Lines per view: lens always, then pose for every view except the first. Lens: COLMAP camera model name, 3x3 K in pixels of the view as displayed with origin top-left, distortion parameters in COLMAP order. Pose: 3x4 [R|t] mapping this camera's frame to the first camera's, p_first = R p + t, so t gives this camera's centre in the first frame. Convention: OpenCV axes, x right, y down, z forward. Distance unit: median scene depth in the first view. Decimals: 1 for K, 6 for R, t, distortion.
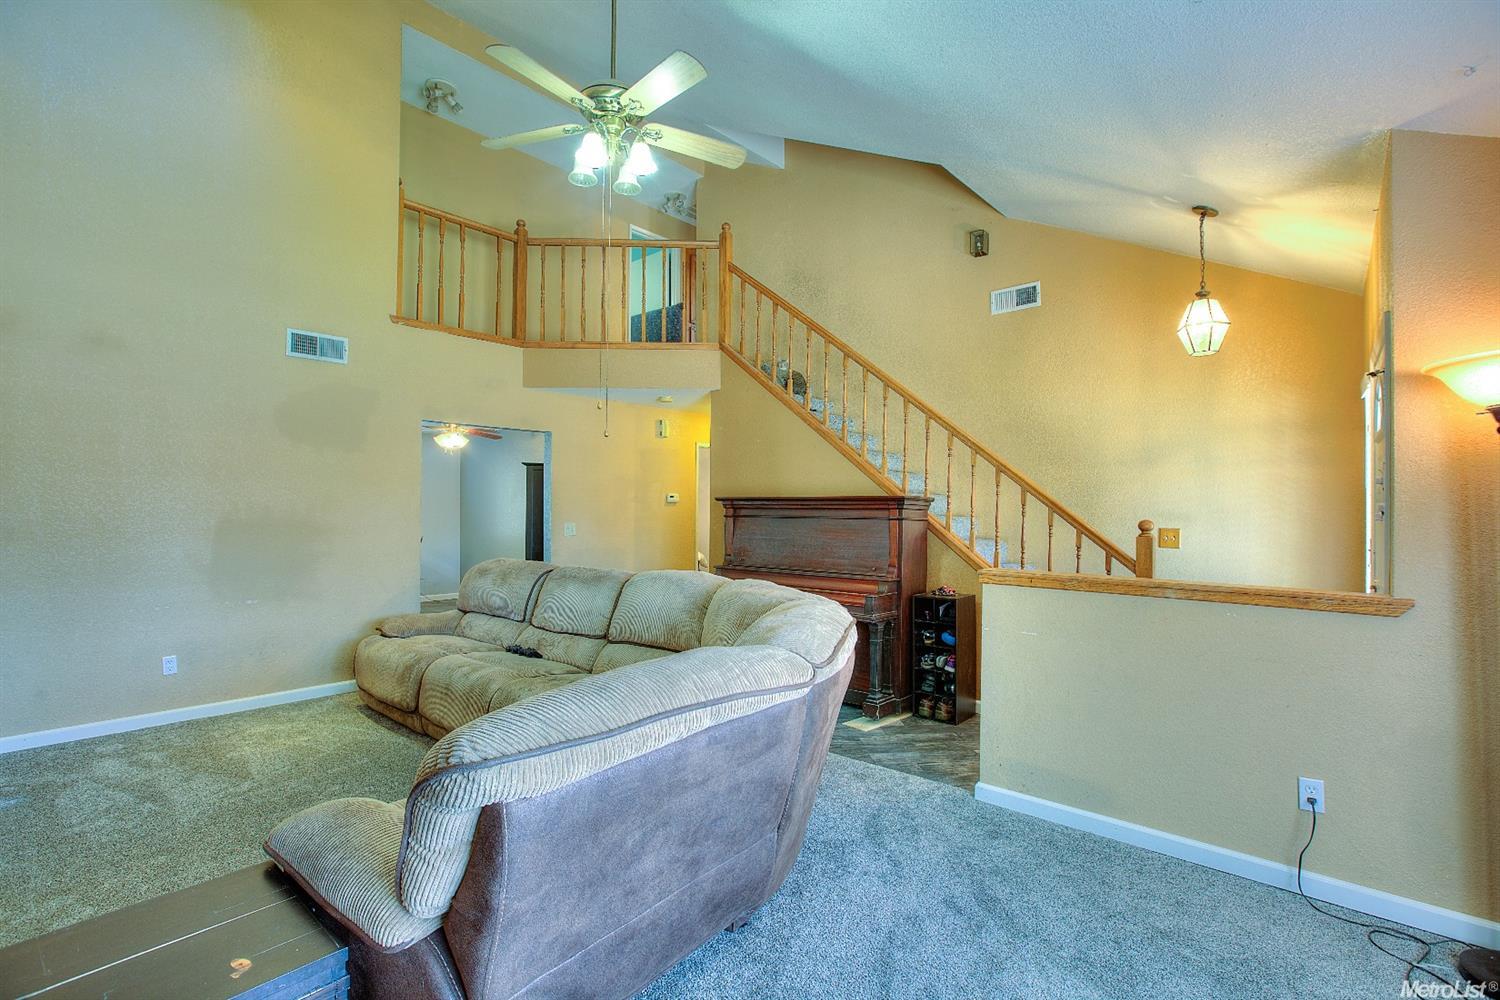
lens RADIAL K [[672.6, 0, 734.5], [0, 672.6, 499.2], [0, 0, 1]] dist [-0.050581, 0.016034]
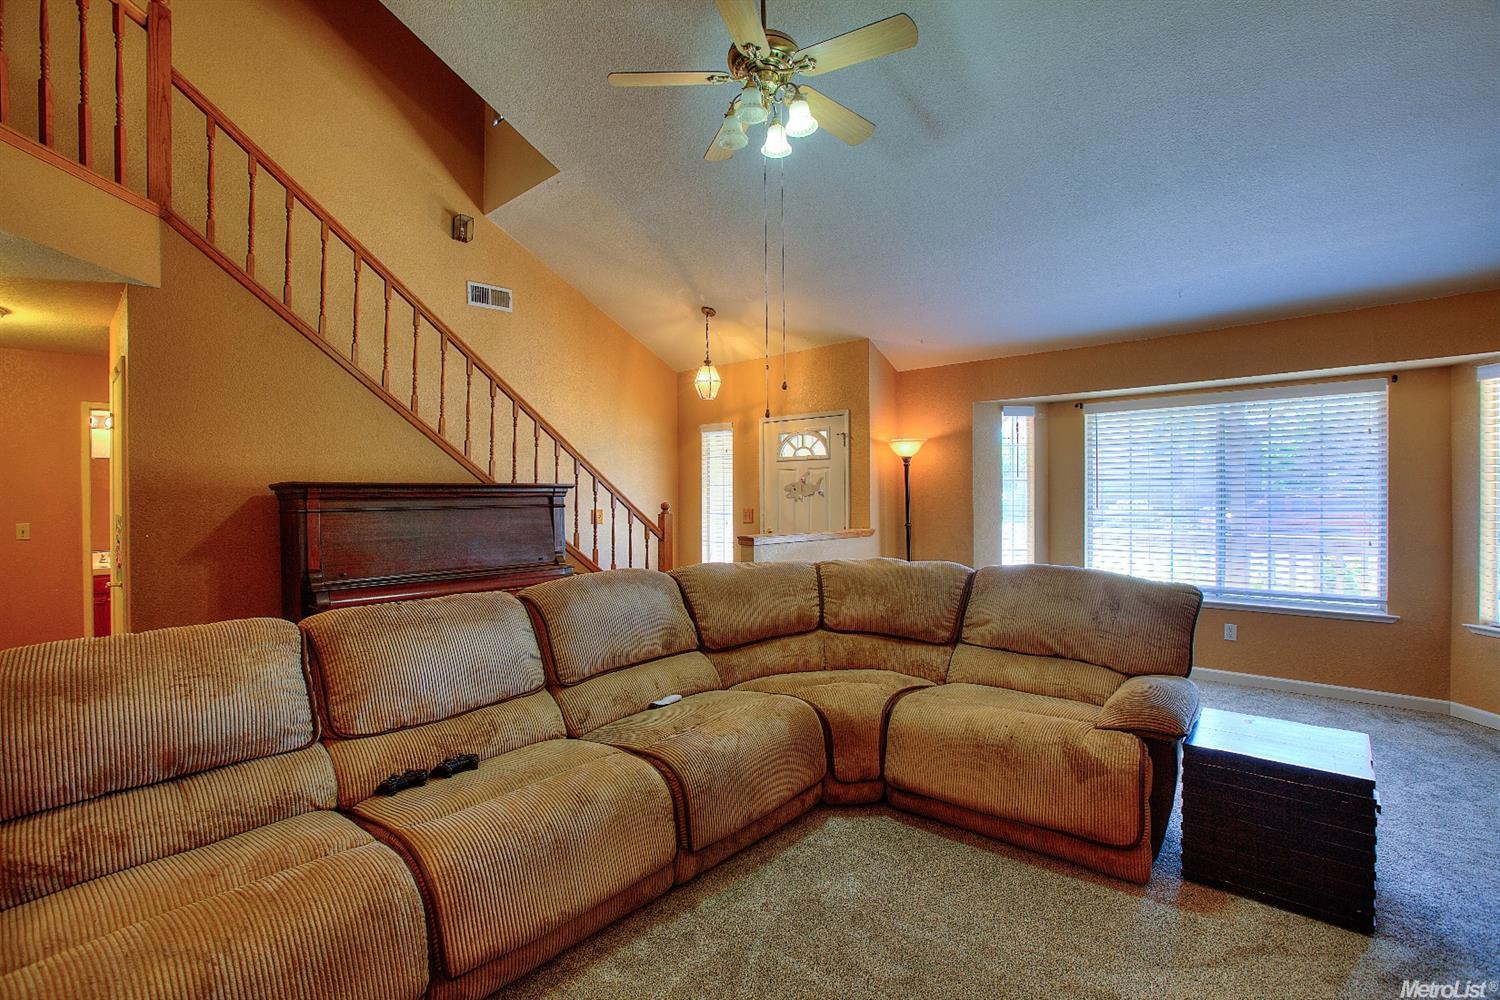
lens RADIAL K [[678.1, 0, 751.5], [0, 678.1, 484.8], [0, 0, 1]] dist [-0.051368, 0.016744]
pose [[0.001969, 0.007957, 0.999966, -0.877973], [0.000243, 0.999968, -0.007958, 0.006633], [-0.999998, 0.000258, 0.001967, 0.795873]]
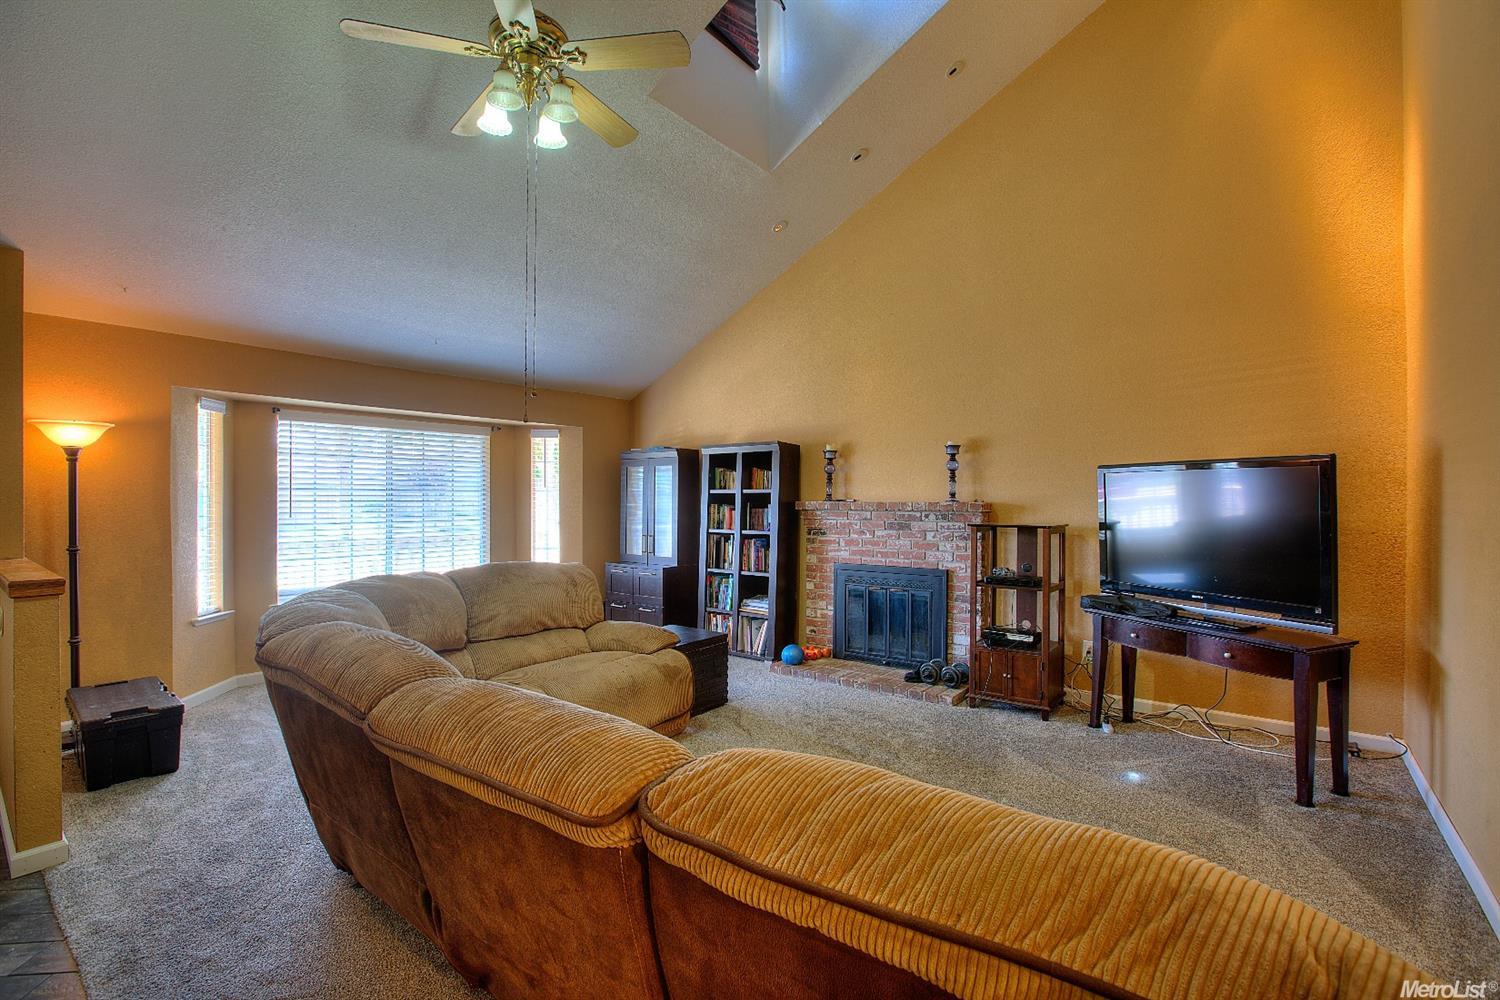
lens RADIAL K [[672.6, 0, 734.5], [0, 672.6, 499.2], [0, 0, 1]] dist [-0.050581, 0.016034]
pose [[-0.998680, -0.006800, -0.050916, -0.342605], [-0.006369, 0.999943, -0.008624, 0.012494], [0.050971, -0.008288, -0.998666, 1.433959]]
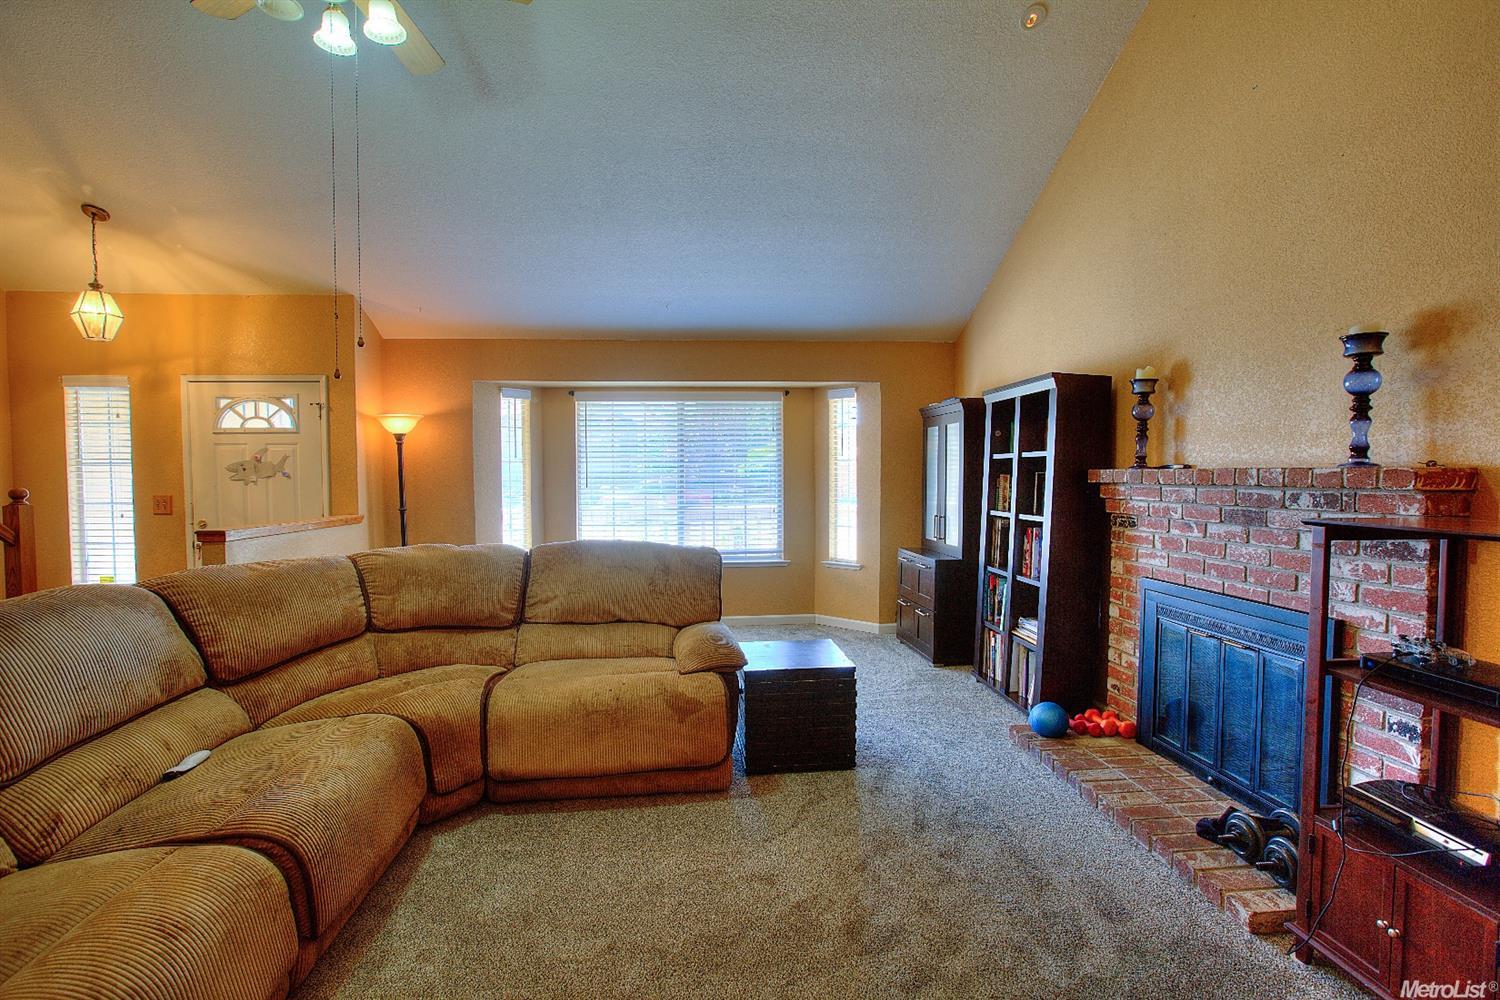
lens RADIAL K [[672.6, 0, 734.5], [0, 672.6, 499.2], [0, 0, 1]] dist [-0.050581, 0.016034]
pose [[-0.726144, -0.027042, 0.687011, -0.792298], [-0.002445, 0.999321, 0.036750, 0.012232], [-0.687539, 0.025006, -0.725717, 0.954964]]
